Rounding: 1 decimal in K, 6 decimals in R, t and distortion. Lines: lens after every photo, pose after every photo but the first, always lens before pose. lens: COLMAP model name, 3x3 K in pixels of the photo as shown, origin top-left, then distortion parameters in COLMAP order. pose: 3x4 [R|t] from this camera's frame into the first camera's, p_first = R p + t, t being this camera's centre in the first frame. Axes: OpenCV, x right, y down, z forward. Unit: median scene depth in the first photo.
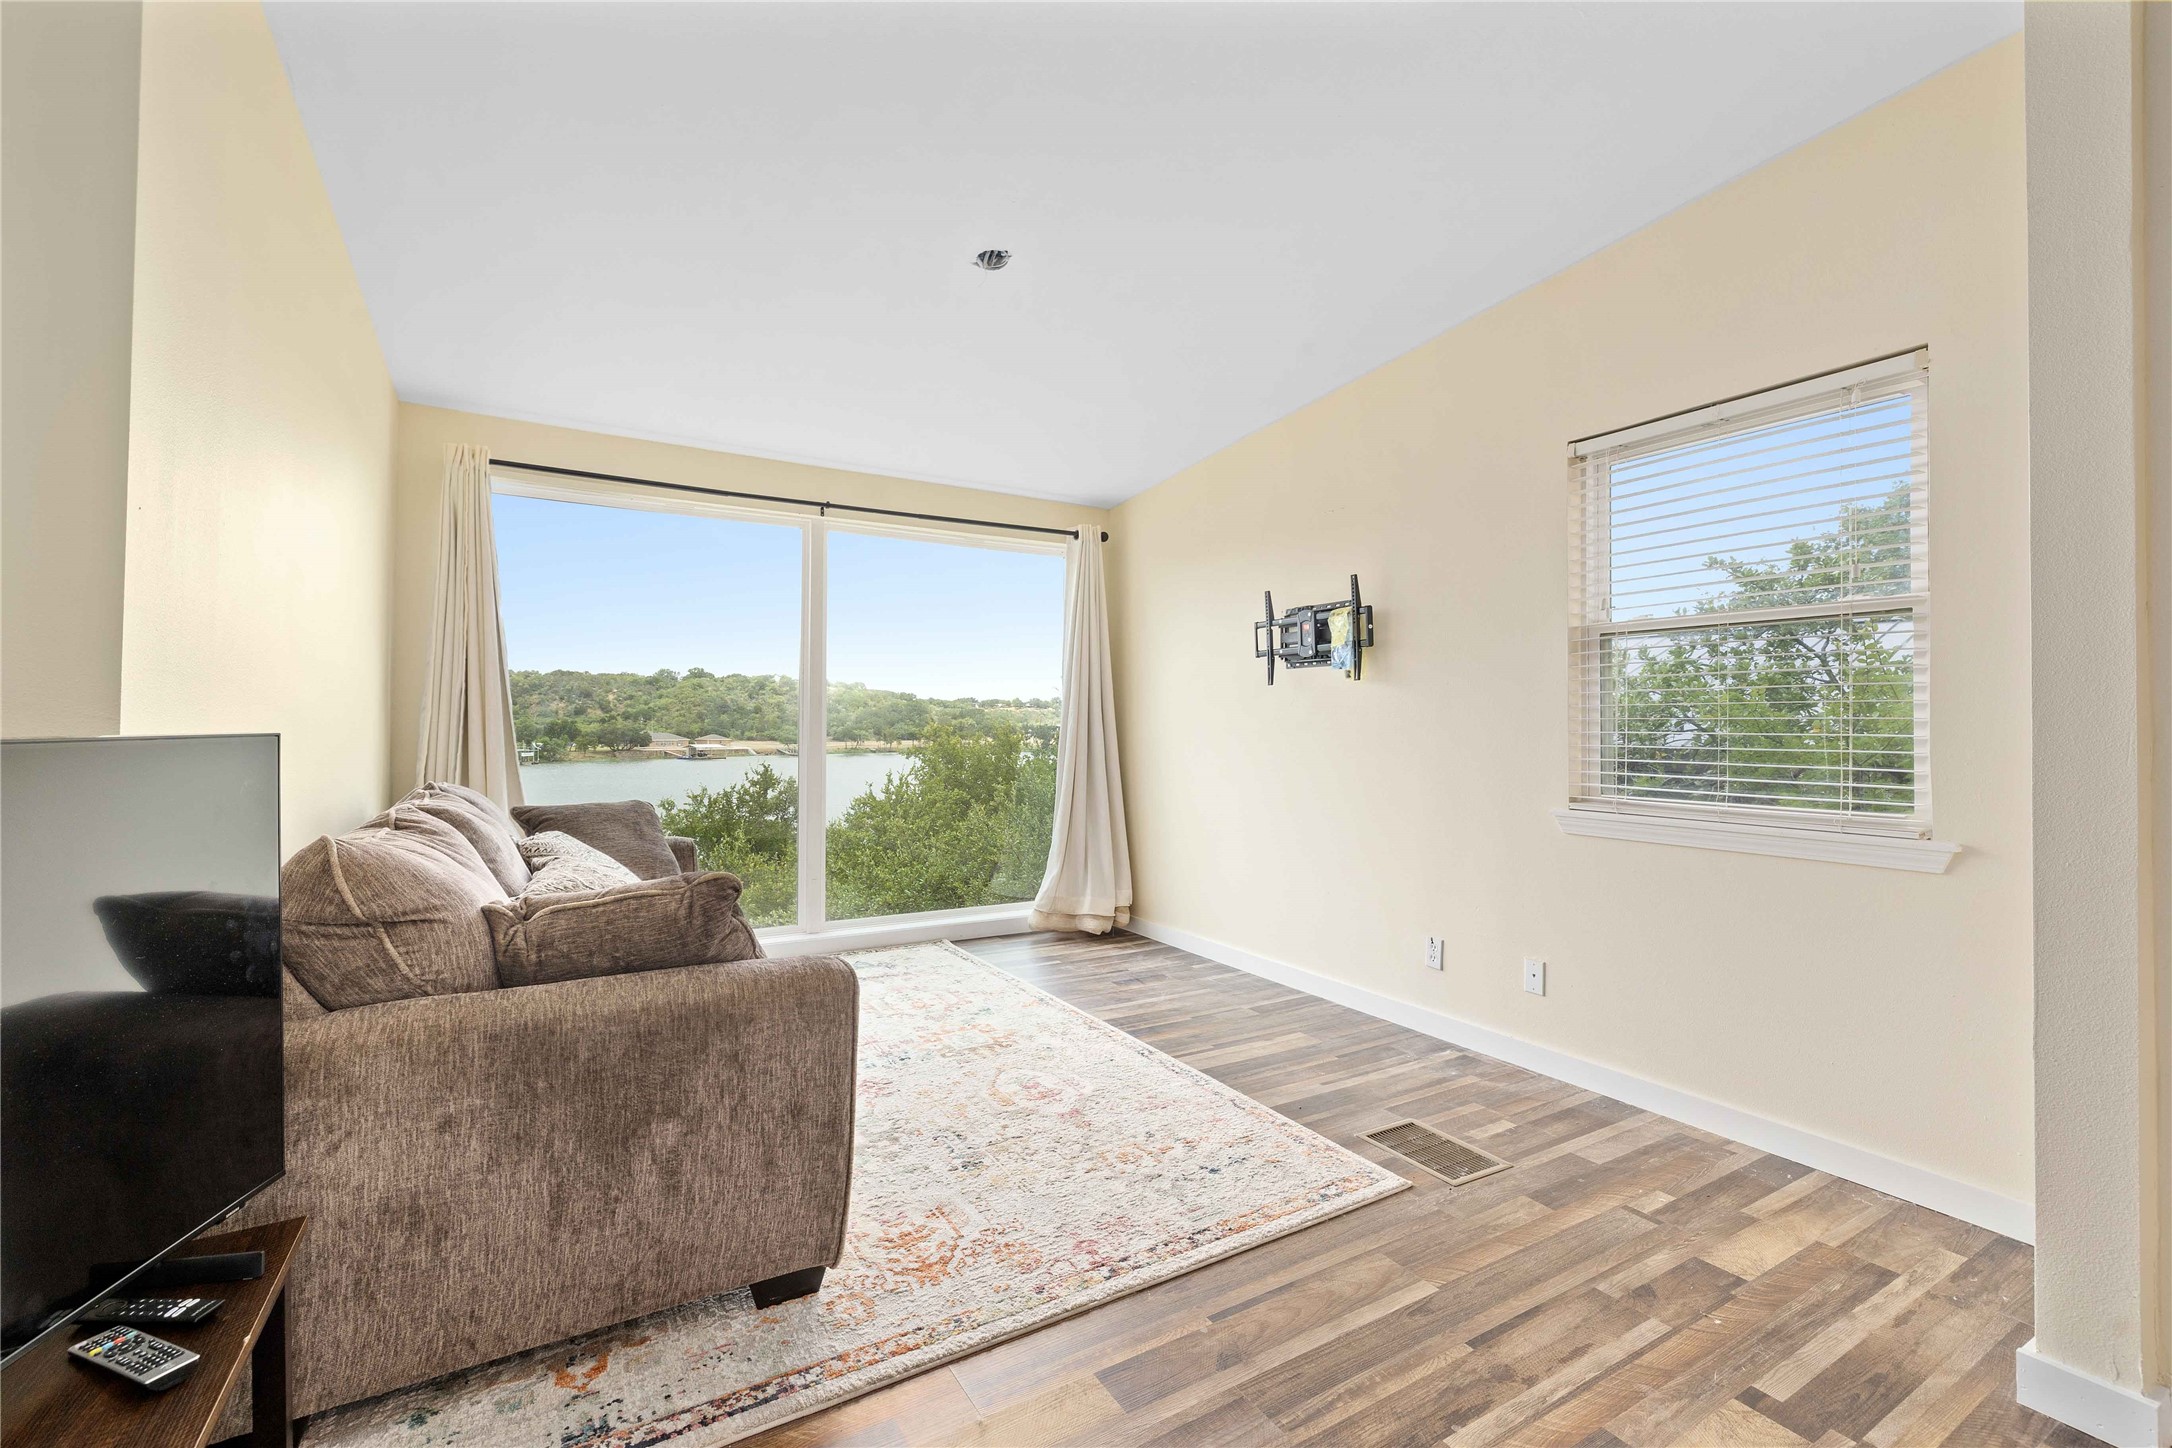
lens RADIAL K [[919.8, 0, 1070.6], [0, 919.8, 714.5], [0, 0, 1]] dist [0.000584, 0.000217]
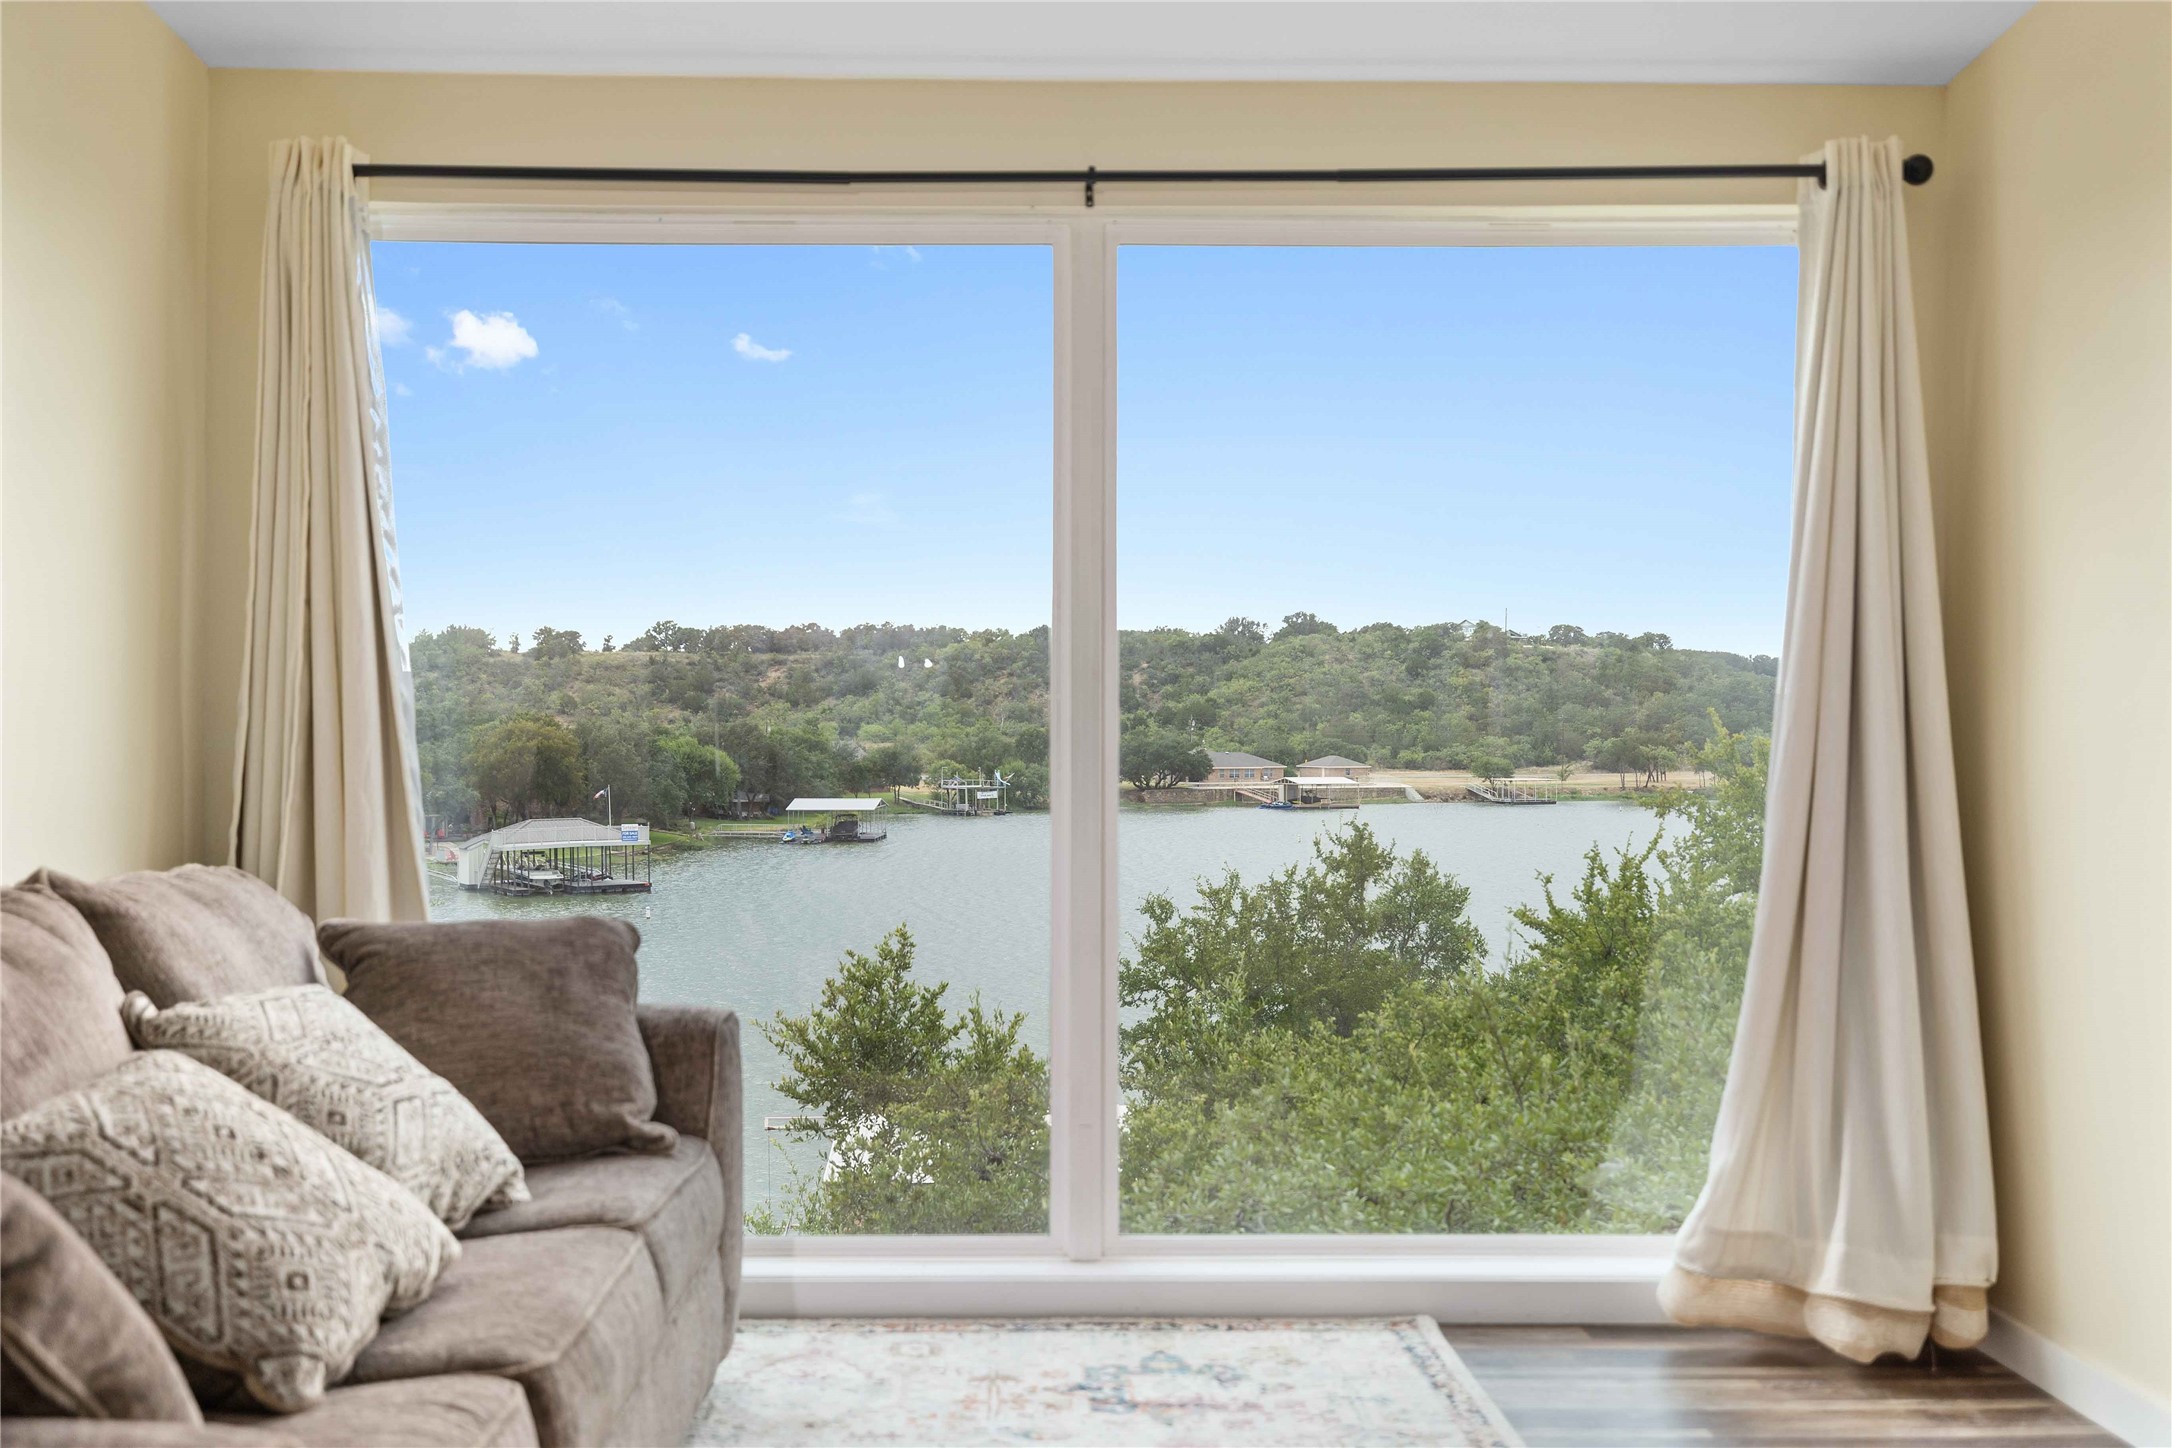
lens RADIAL K [[2107.4, 0, 1034.2], [0, 2107.4, 724.1], [0, 0, 1]] dist [-0.003898, -0.002046]
pose [[0.870661, -0.007628, -0.491824, 0.140535], [0.010929, 0.999933, 0.003840, 0.002032], [0.491761, -0.008719, 0.870686, 0.186319]]
